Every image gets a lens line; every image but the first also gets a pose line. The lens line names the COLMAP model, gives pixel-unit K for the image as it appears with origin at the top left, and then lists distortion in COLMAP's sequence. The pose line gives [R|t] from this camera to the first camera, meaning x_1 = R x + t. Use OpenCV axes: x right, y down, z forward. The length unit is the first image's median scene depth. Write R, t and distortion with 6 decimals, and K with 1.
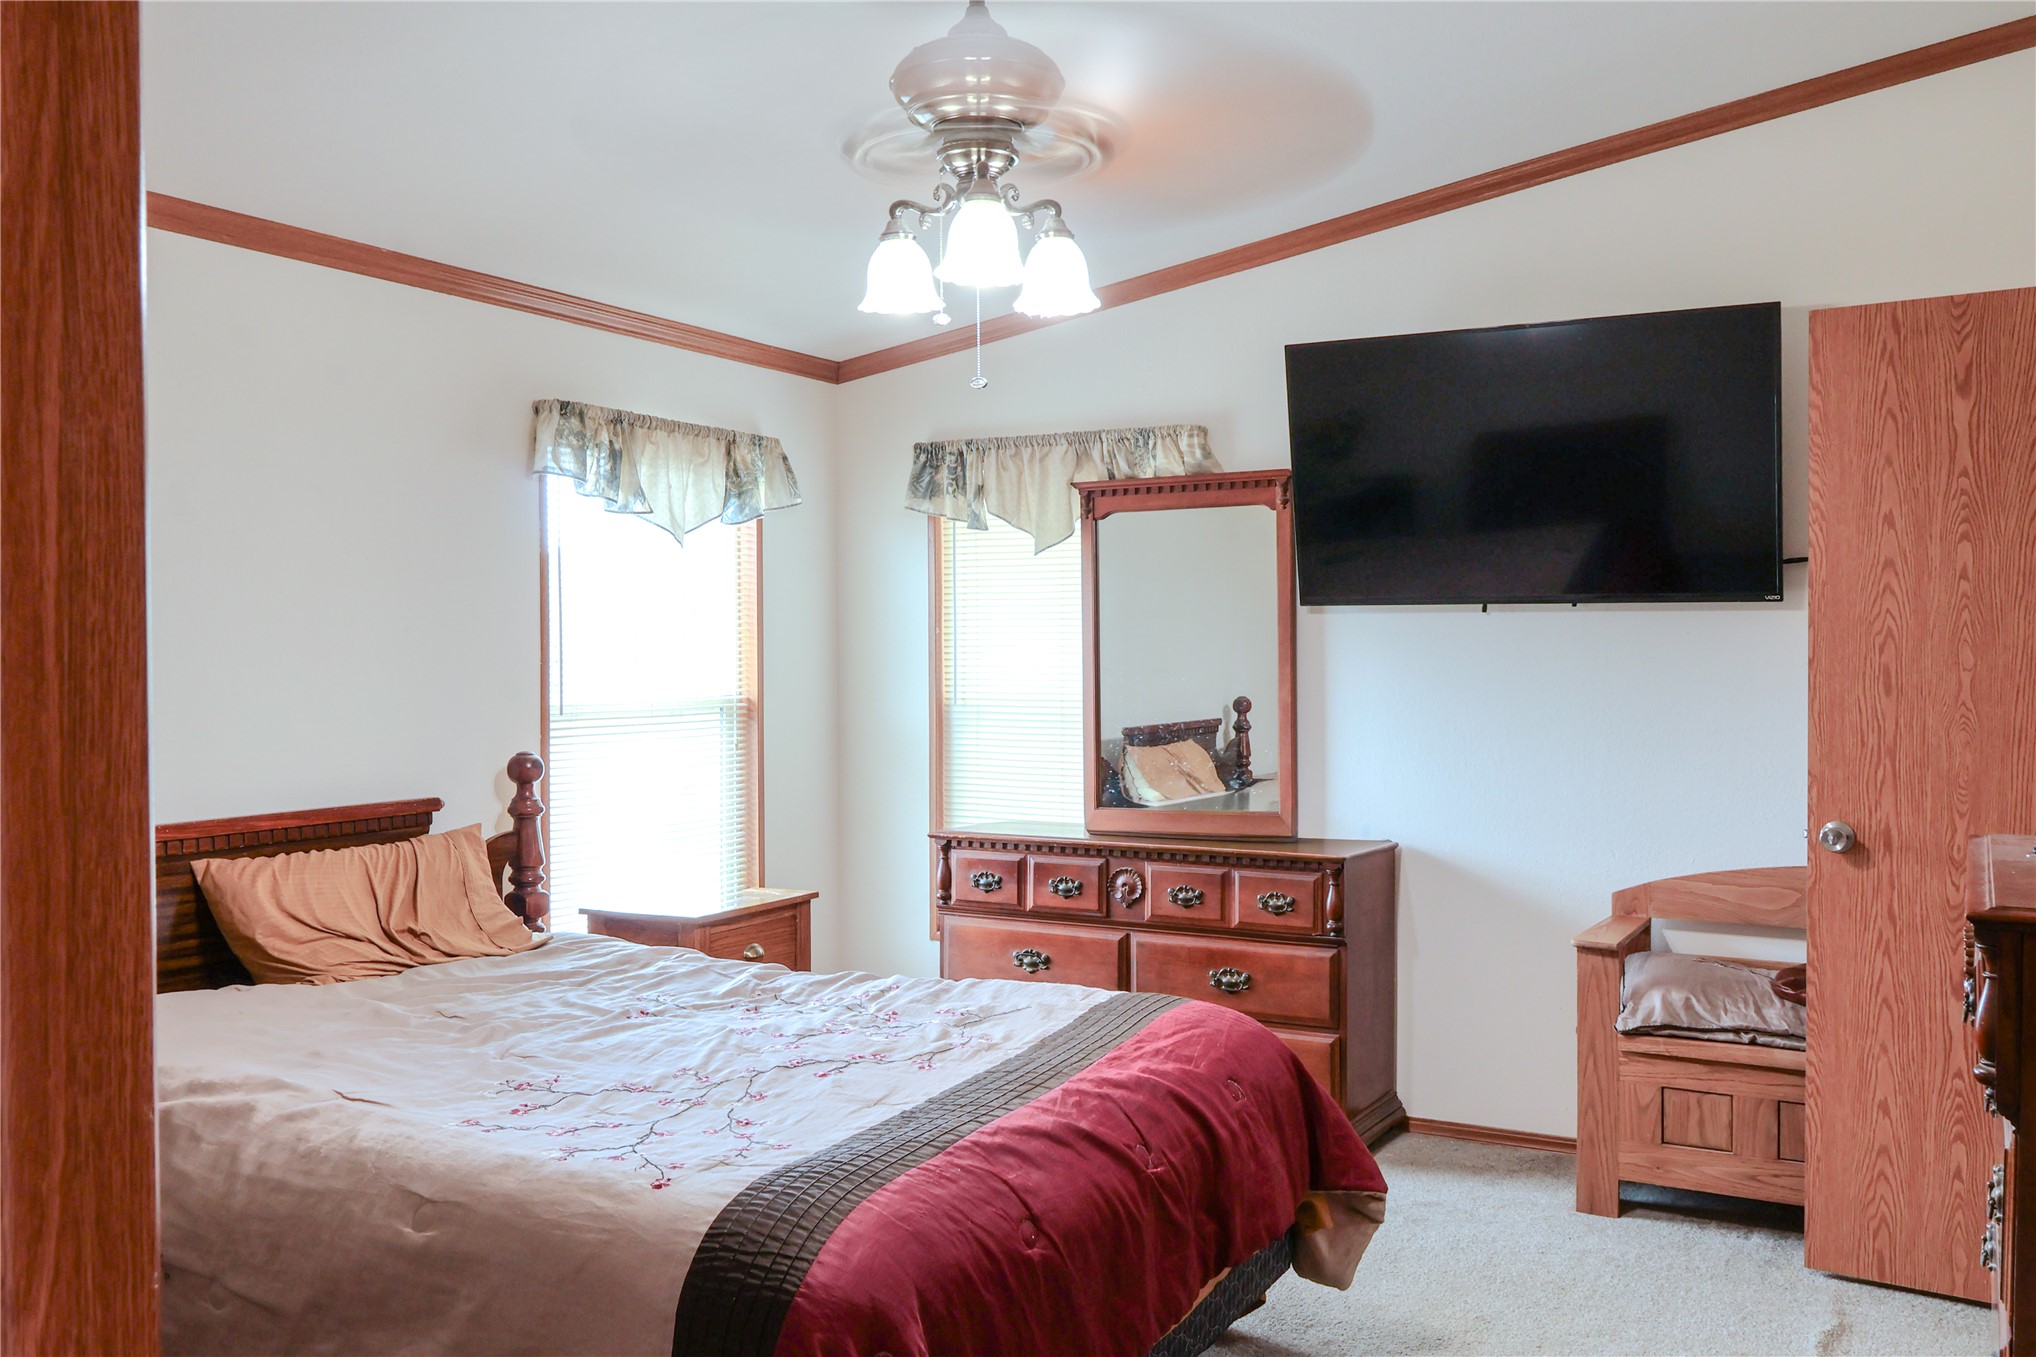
lens RADIAL K [[1729.1, 0, 1018.7], [0, 1729.1, 680.4], [0, 0, 1]] dist [0.004898, -0.002107]
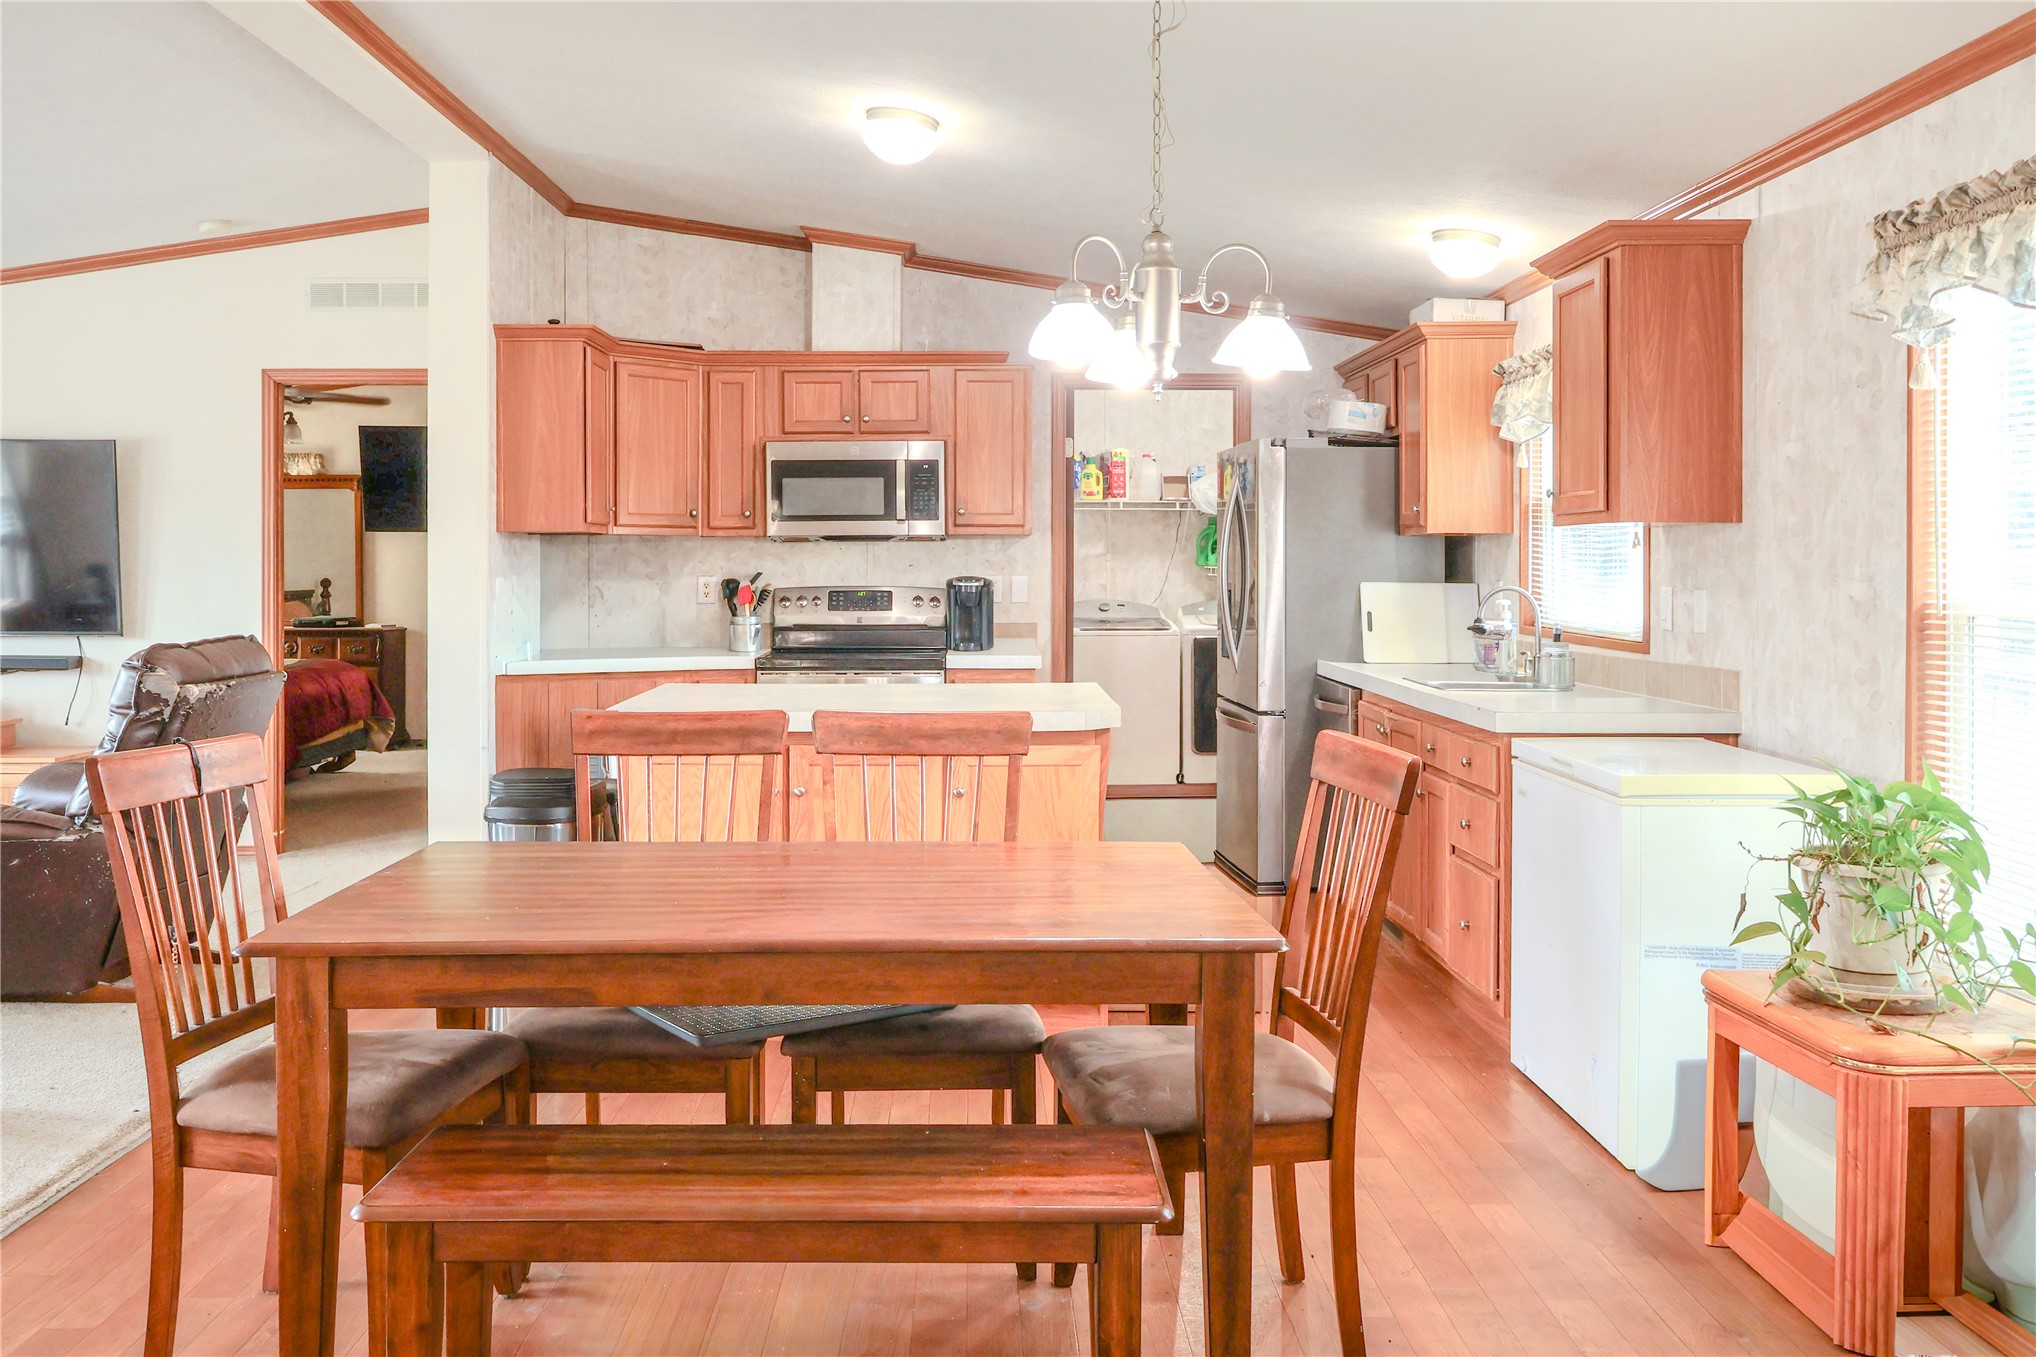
lens RADIAL K [[1729.1, 0, 1000.4], [0, 1729.1, 574.0], [0, 0, 1]] dist [0.004898, -0.002107]
pose [[0.865550, 0.006360, 0.500782, -0.323108], [-0.000866, 0.999937, -0.011202, 0.048713], [-0.500822, 0.009262, 0.865501, -1.775176]]
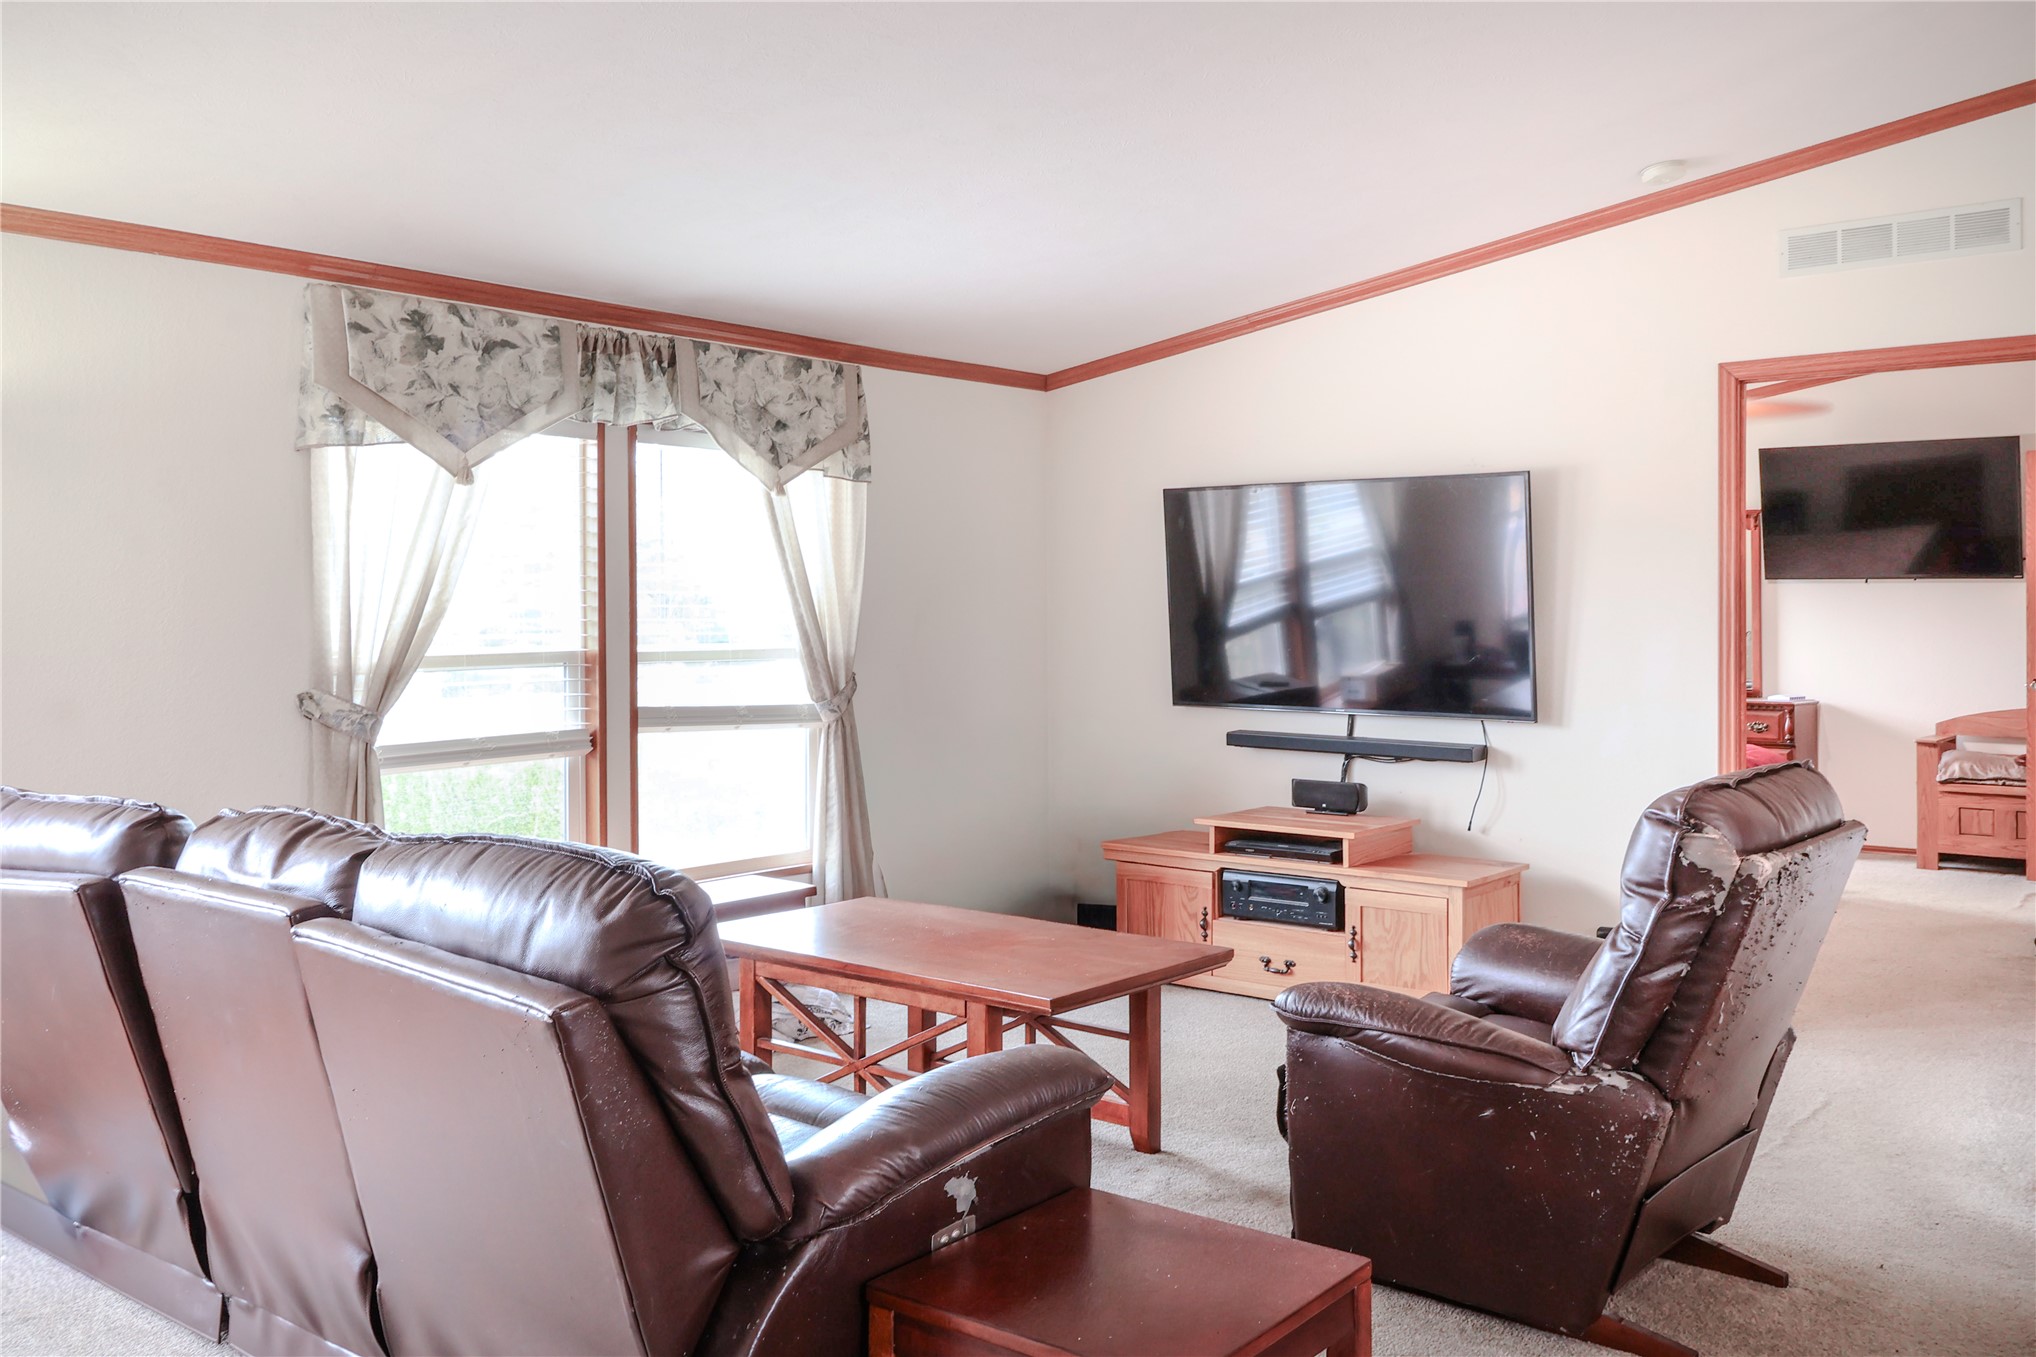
lens RADIAL K [[1729.1, 0, 1019.2], [0, 1729.1, 607.3], [0, 0, 1]] dist [0.004898, -0.002107]
pose [[0.985356, 0.006068, -0.170399, -0.384156], [-0.008359, 0.999884, -0.012726, 0.022667], [0.170302, 0.013964, 0.985293, -1.227333]]
